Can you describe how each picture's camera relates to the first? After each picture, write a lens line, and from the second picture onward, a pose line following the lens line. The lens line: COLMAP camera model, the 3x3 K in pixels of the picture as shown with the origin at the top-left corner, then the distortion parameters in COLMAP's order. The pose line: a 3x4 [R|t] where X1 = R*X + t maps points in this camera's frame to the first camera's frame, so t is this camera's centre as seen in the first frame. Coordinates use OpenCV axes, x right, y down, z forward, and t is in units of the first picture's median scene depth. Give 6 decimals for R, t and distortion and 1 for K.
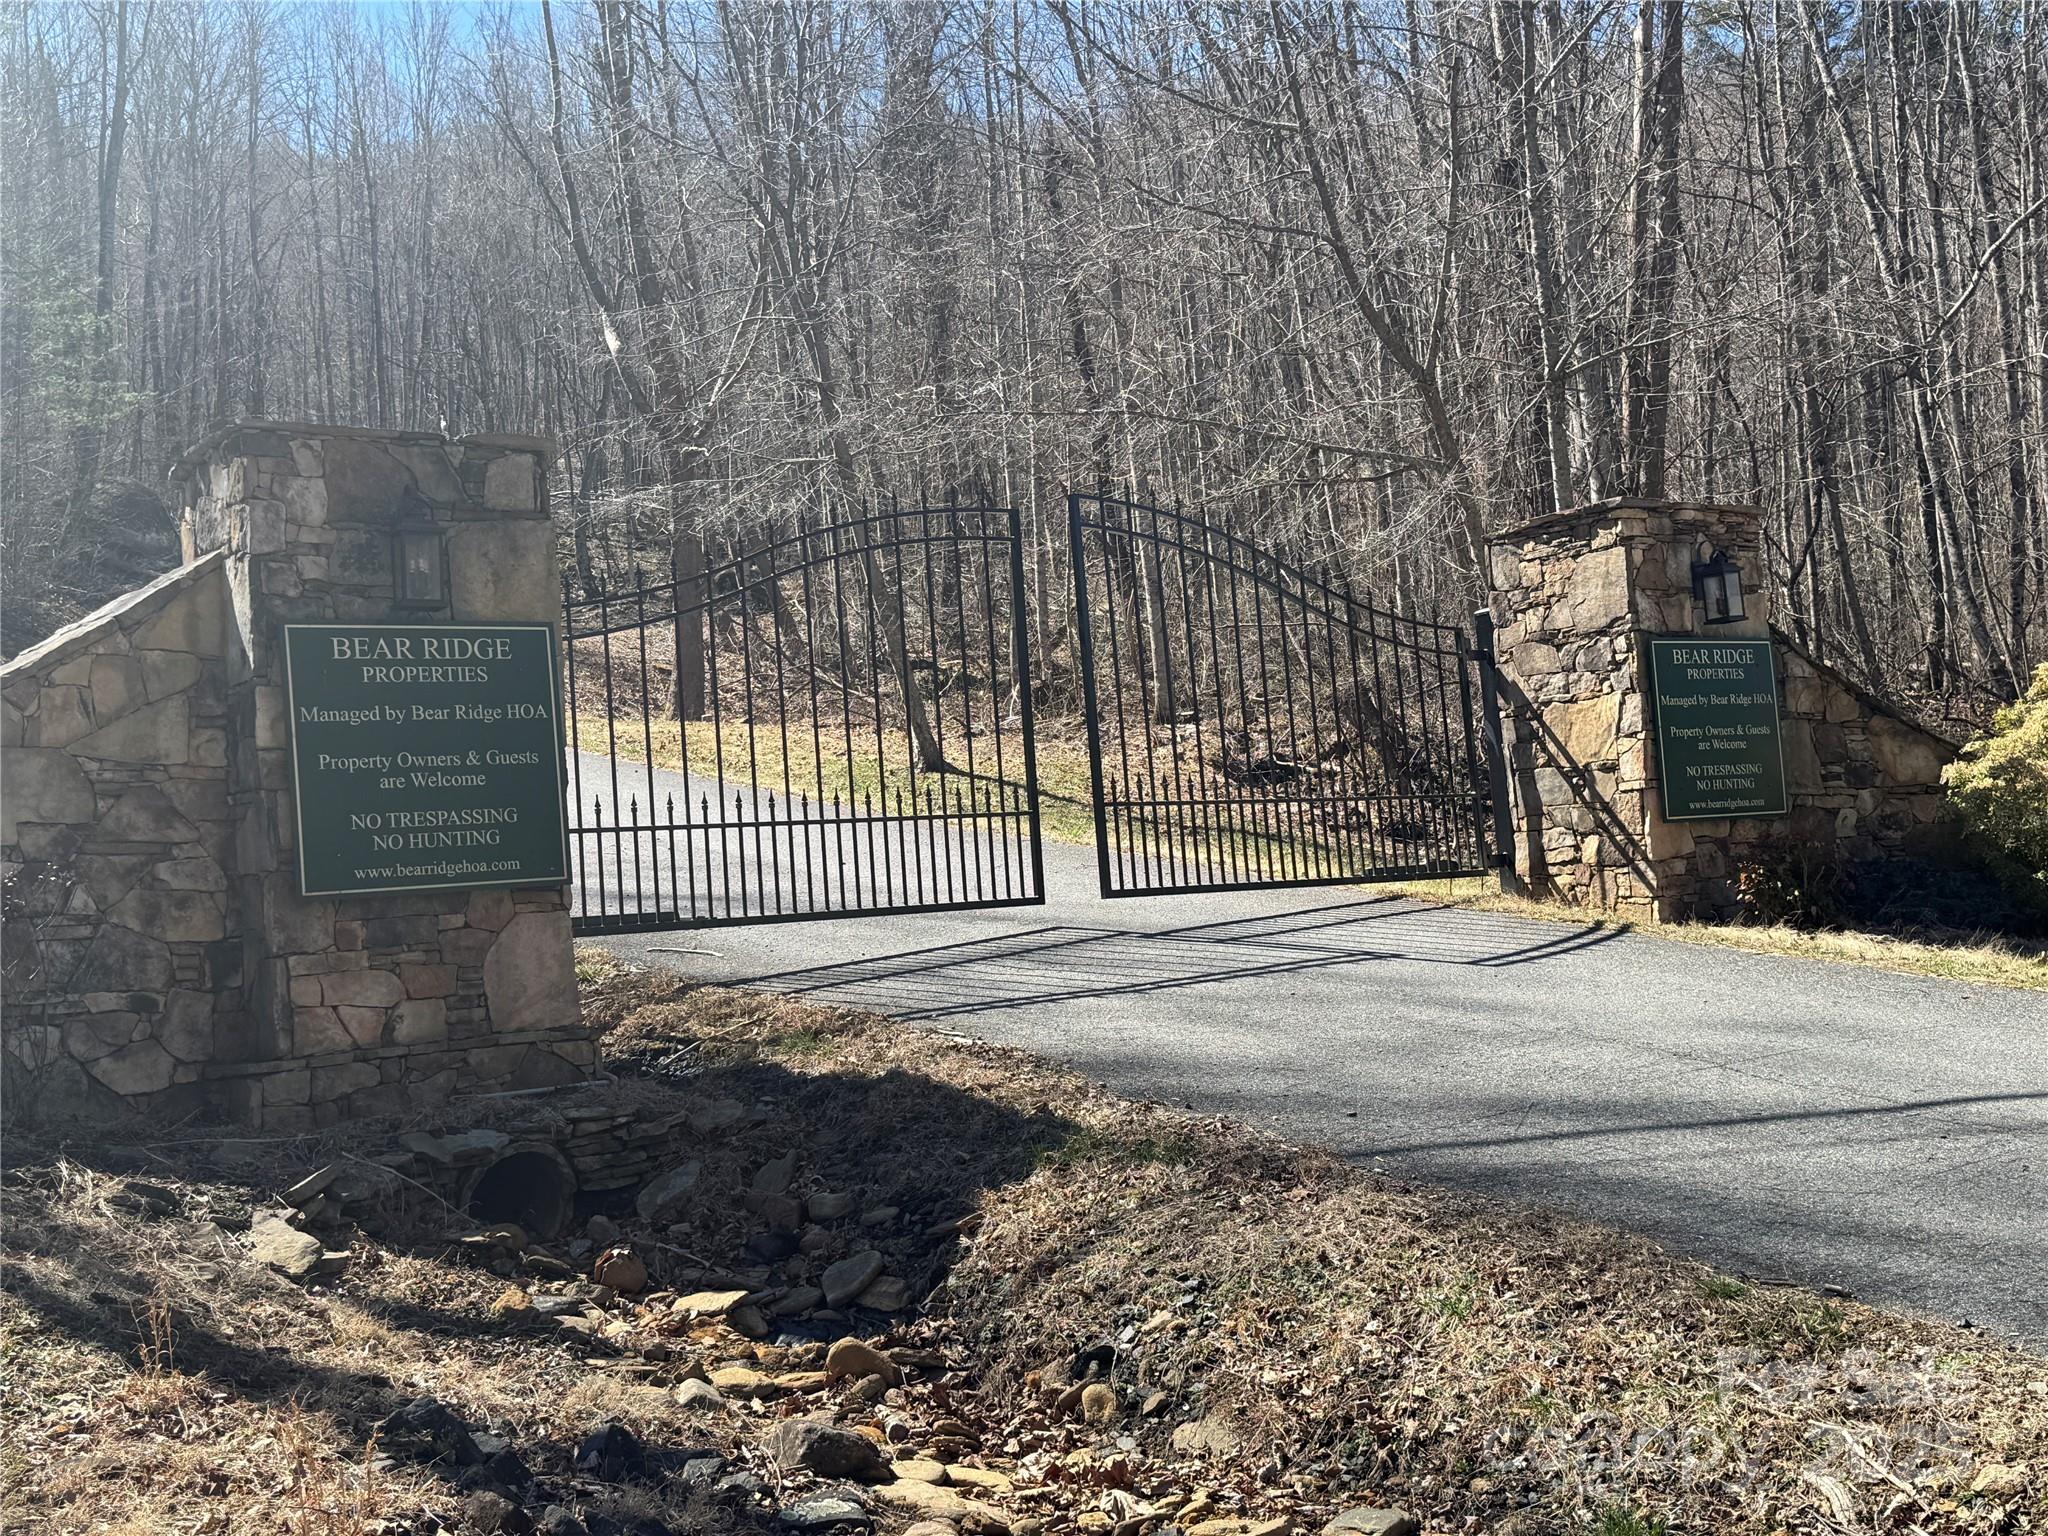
lens RADIAL K [[2267.4, 0, 1025.6], [0, 2267.4, 723.7], [0, 0, 1]] dist [0.188193, -0.447423]
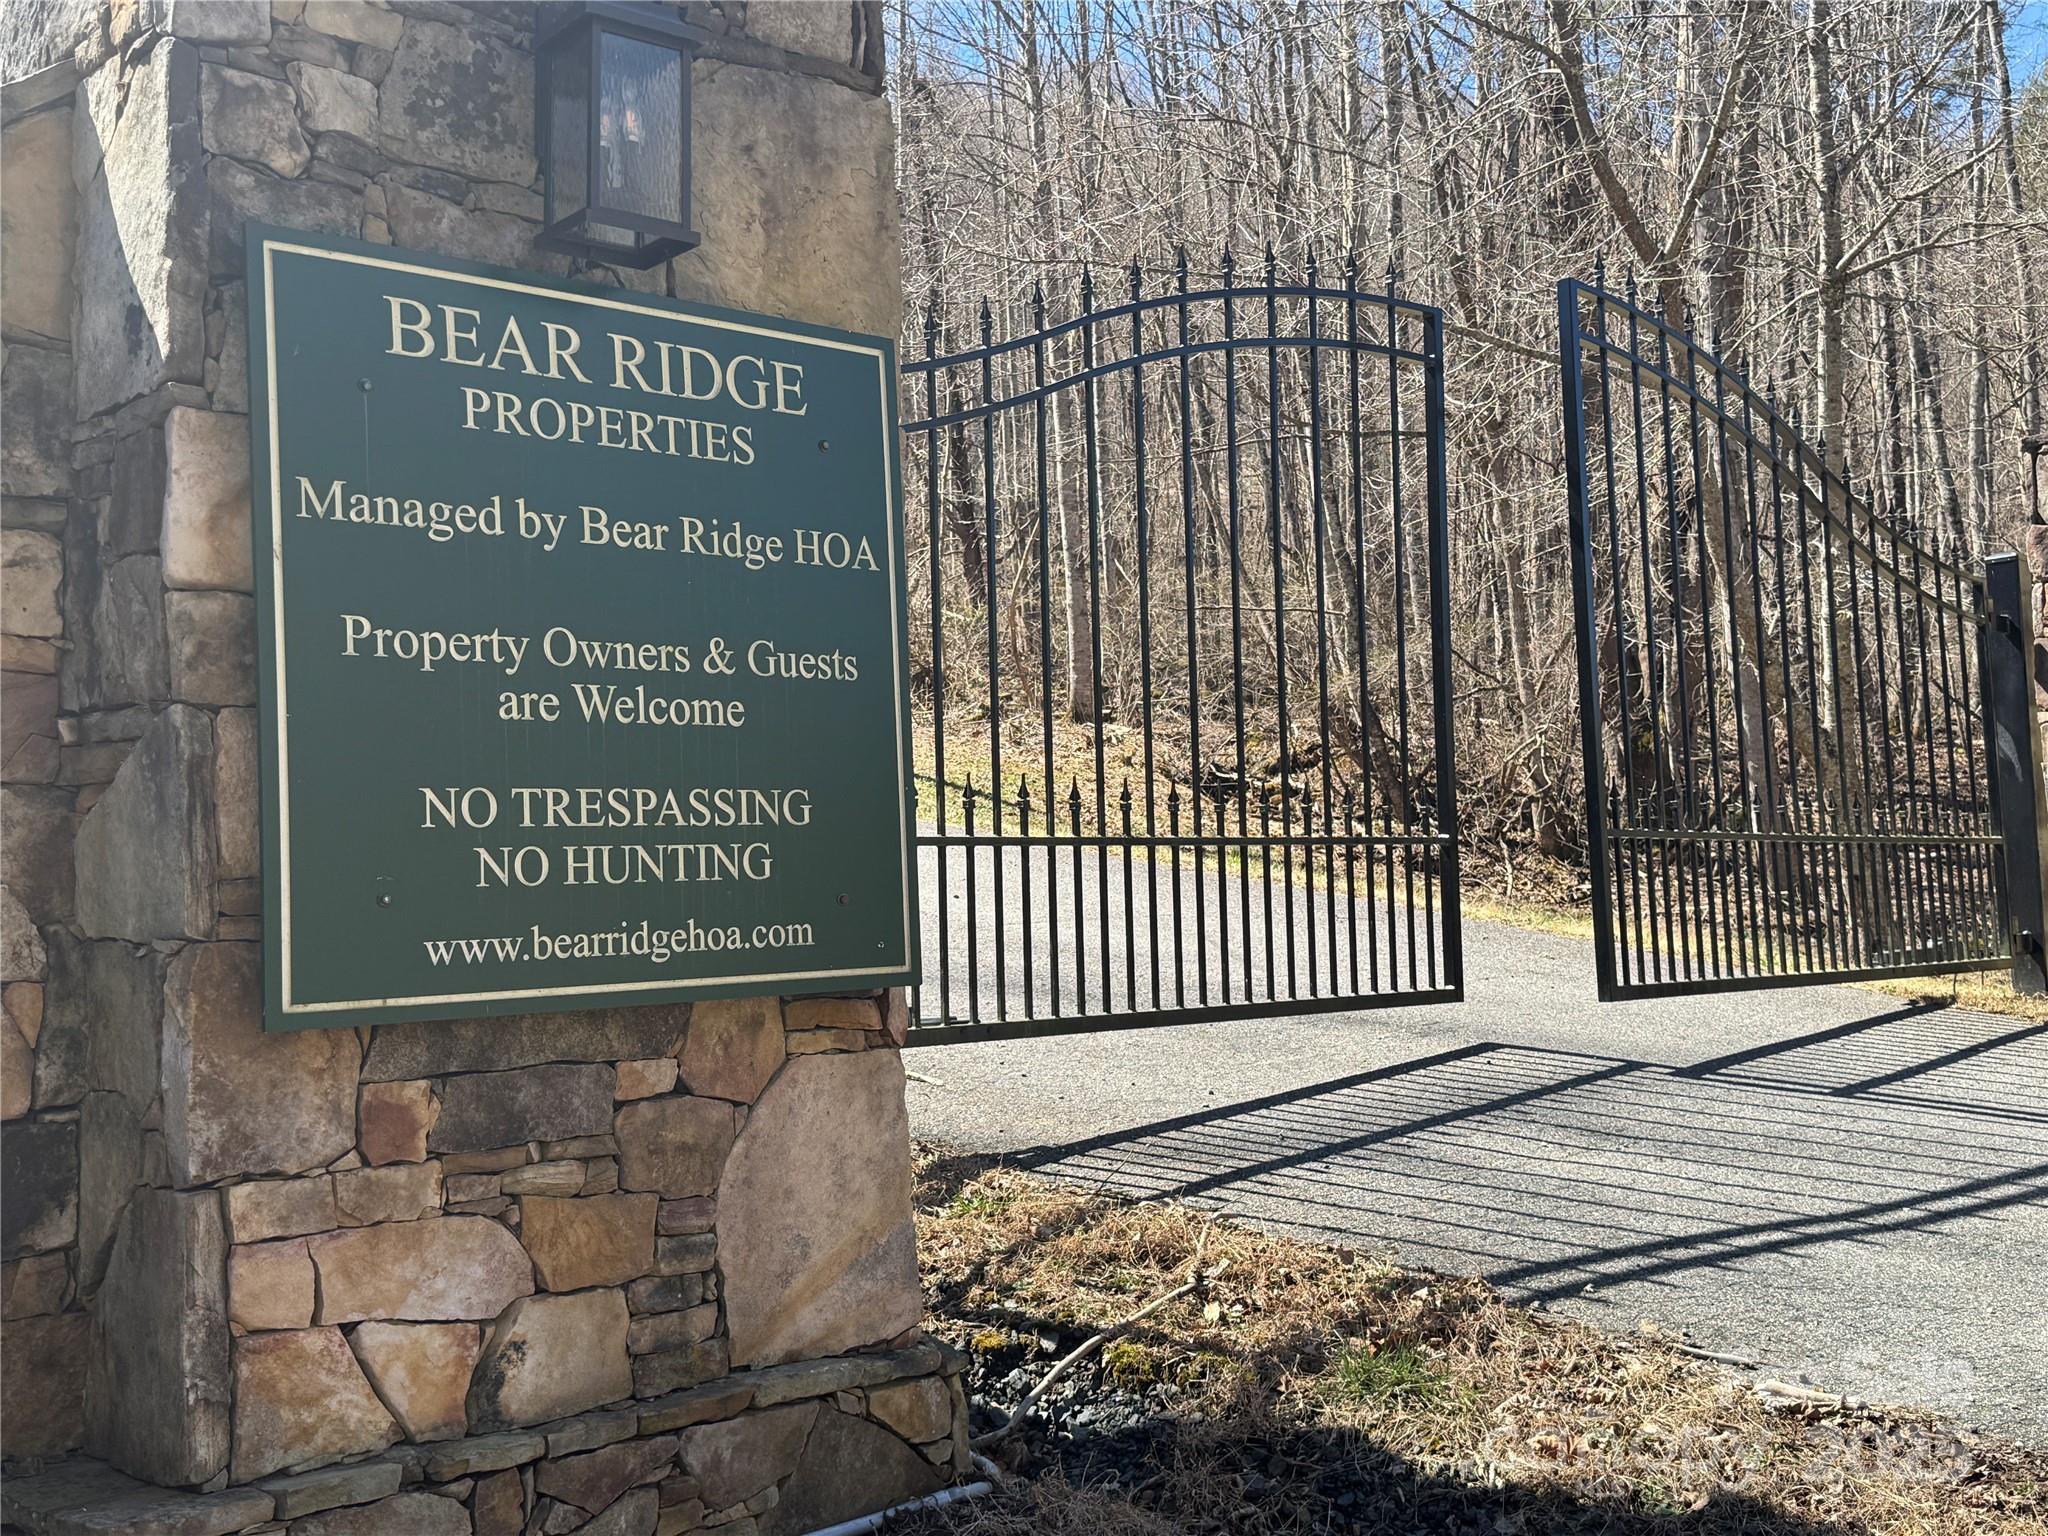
lens RADIAL K [[2267.4, 0, 1025.6], [0, 2267.4, 723.7], [0, 0, 1]] dist [0.188193, -0.447423]
pose [[0.992272, 0.052964, 0.112206, -0.237207], [-0.052701, 0.998596, -0.005310, 0.026232], [-0.112330, -0.000645, 0.993671, 0.623146]]
